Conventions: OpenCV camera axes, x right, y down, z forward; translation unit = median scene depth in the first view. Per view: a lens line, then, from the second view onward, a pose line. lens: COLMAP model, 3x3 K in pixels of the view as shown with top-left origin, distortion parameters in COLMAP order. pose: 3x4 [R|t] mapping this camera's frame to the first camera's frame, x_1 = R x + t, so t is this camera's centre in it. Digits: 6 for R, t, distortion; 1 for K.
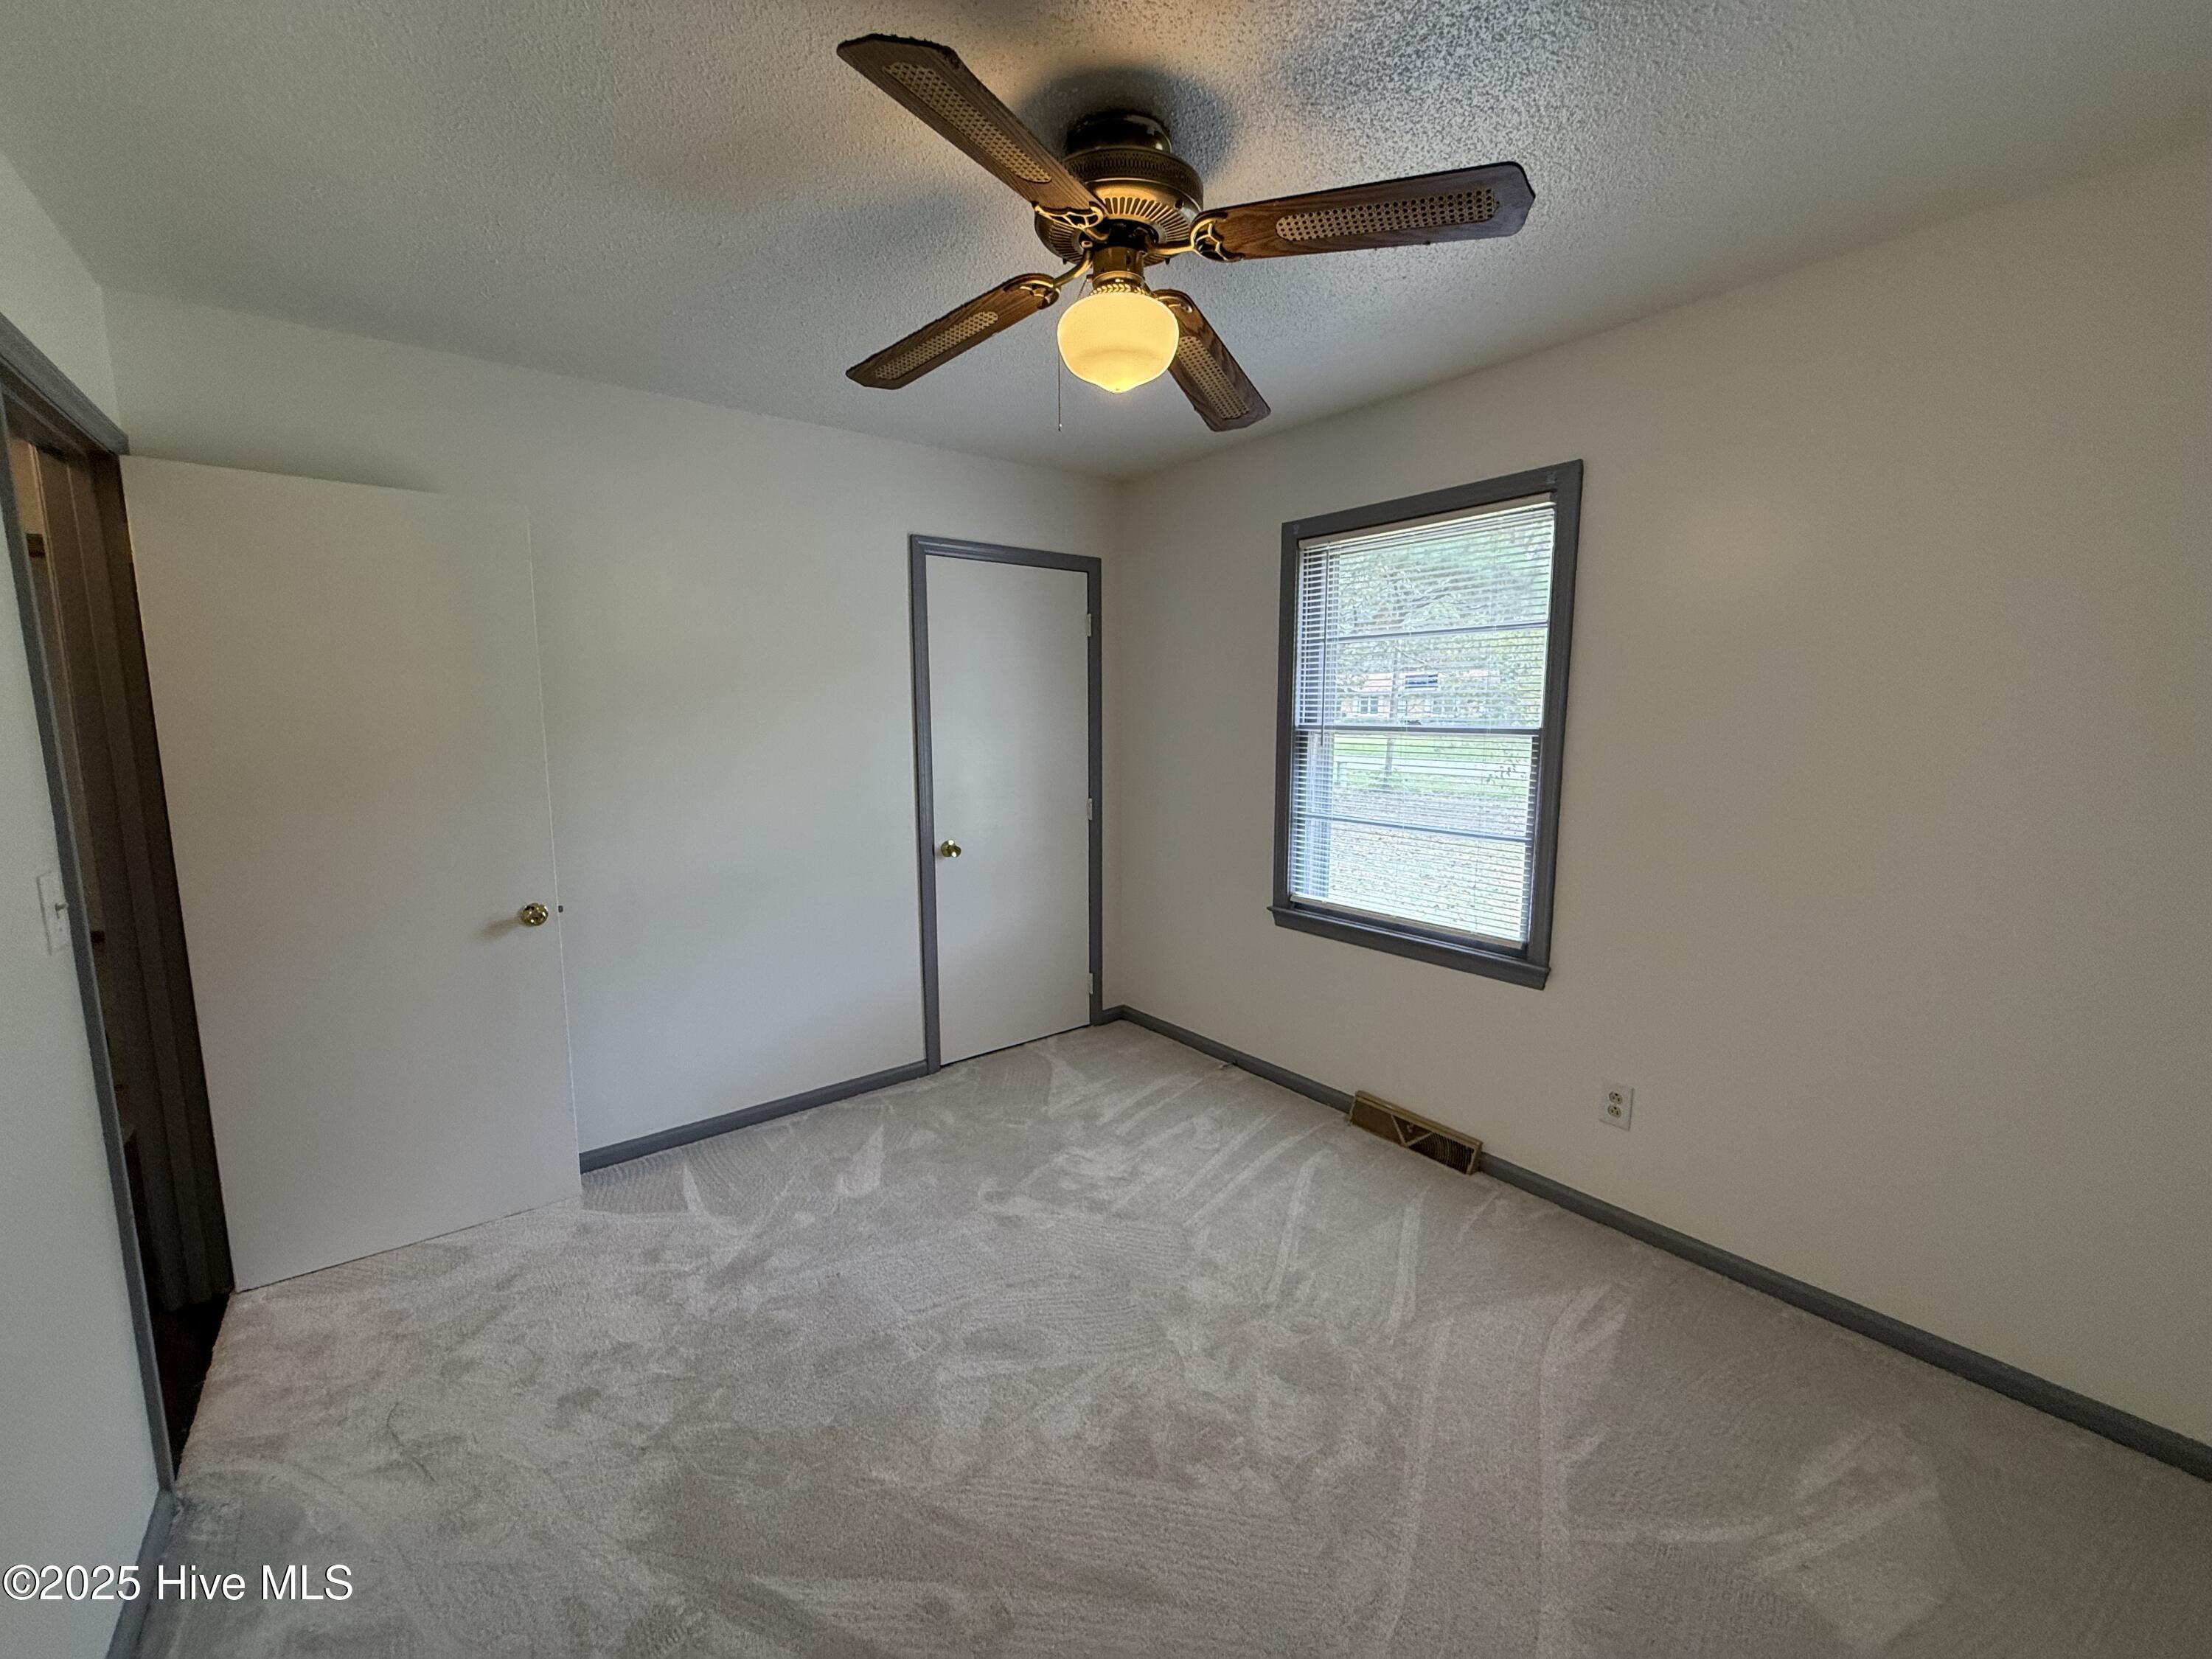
lens RADIAL K [[883.3, 0, 1102.5], [0, 883.3, 834.0], [0, 0, 1]] dist [0.000785, 0.000003]
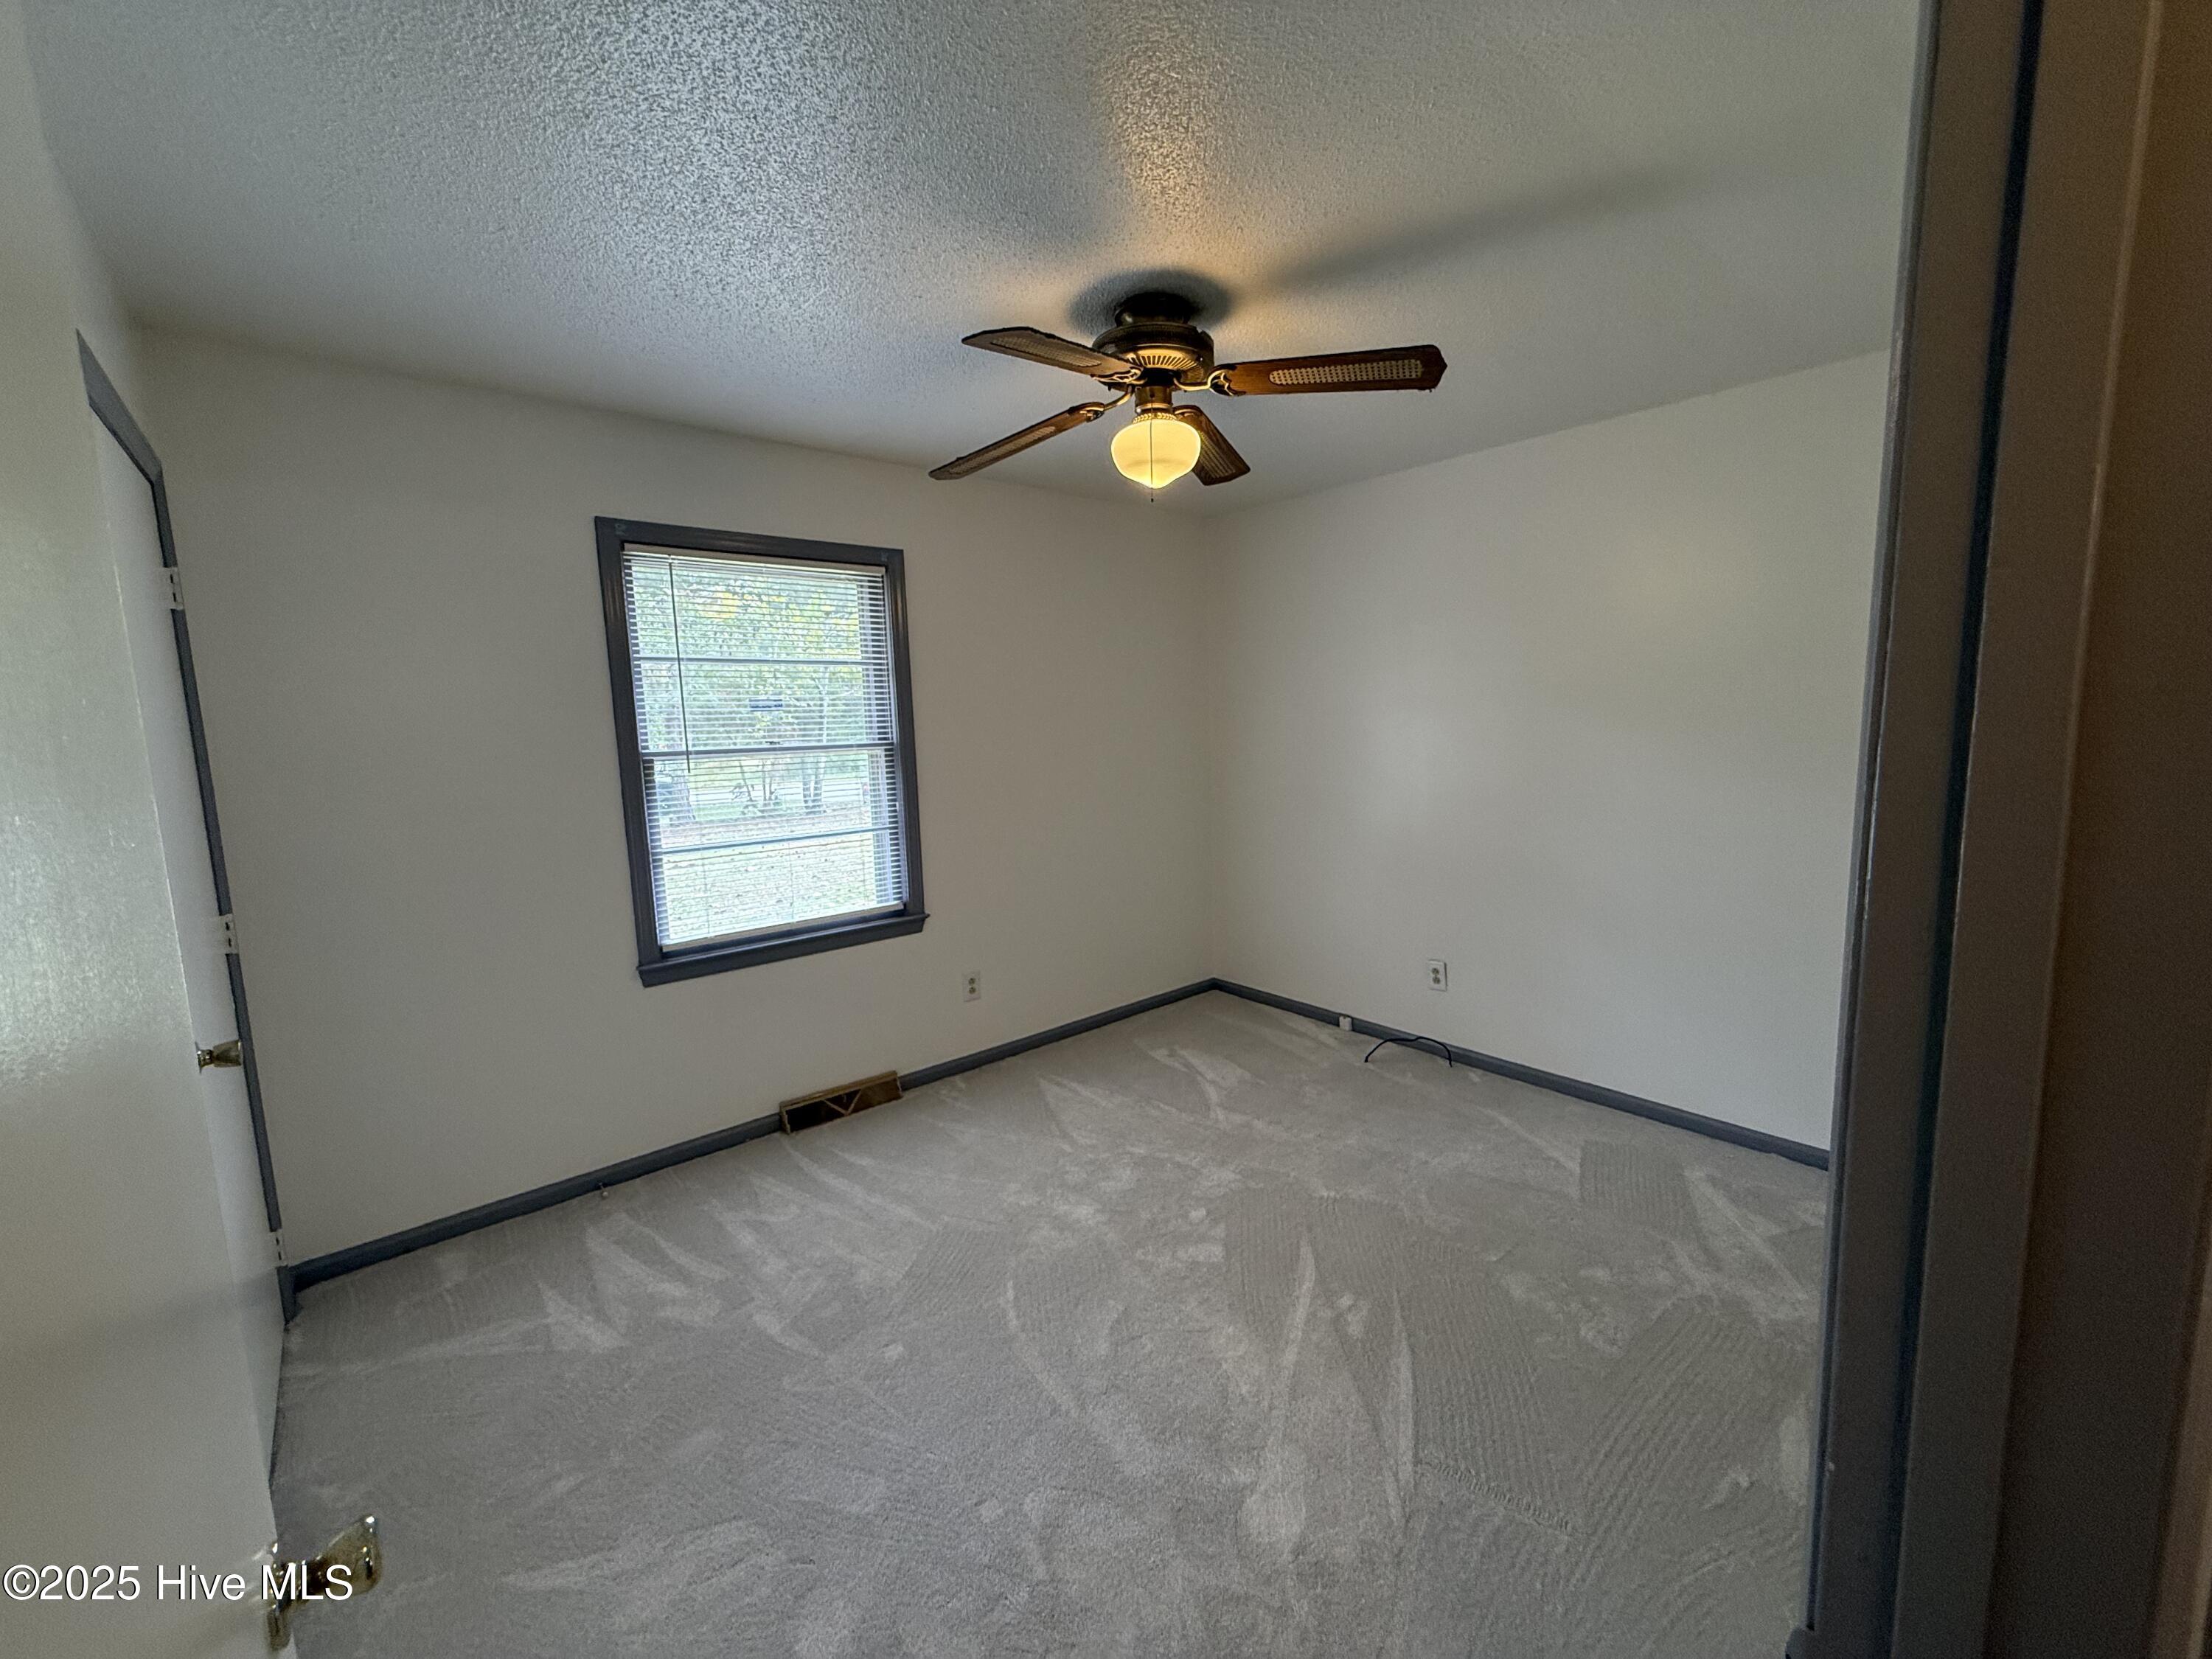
lens RADIAL K [[884.6, 0, 1110.3], [0, 884.6, 832.6], [0, 0, 1]] dist [-0.000182, 0.000425]
pose [[-0.049097, -0.123563, 0.991121, -0.782889], [0.171416, 0.976552, 0.130238, -0.092415], [-0.983975, 0.176288, -0.026765, 0.665776]]
